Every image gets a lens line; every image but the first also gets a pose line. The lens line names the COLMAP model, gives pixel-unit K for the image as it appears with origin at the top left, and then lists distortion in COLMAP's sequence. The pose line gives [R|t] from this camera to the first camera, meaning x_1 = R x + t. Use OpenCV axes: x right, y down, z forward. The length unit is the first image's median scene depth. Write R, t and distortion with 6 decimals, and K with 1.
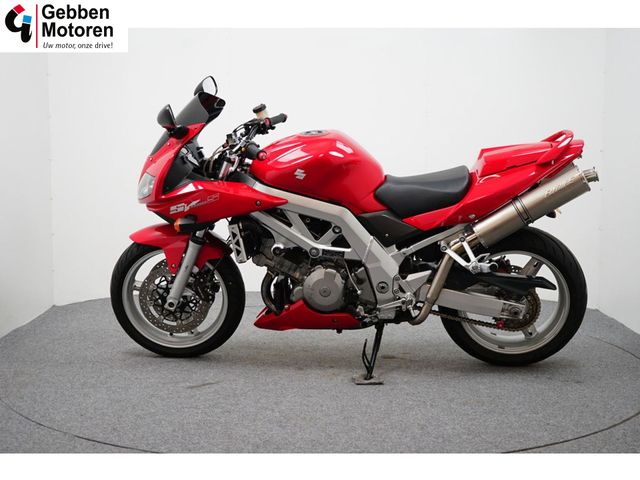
lens RADIAL K [[1004.5, 0, 320.9], [0, 1004.5, 242.1], [0, 0, 1]] dist [-0.132872, 0.000000]
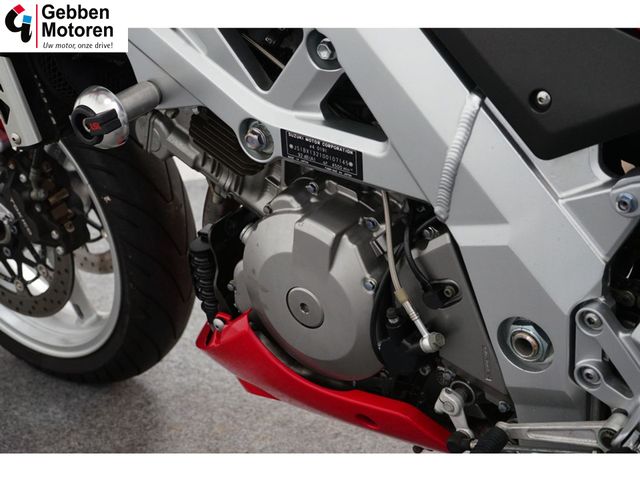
lens RADIAL K [[1155.9, 0, 318.9], [0, 1155.9, 238.8], [0, 0, 1]] dist [0.019546, 0.000000]
pose [[0.849176, 0.152621, -0.505576, 0.143356], [-0.037259, 0.972259, 0.230920, -0.029596], [0.526794, -0.177255, 0.831306, 0.784394]]
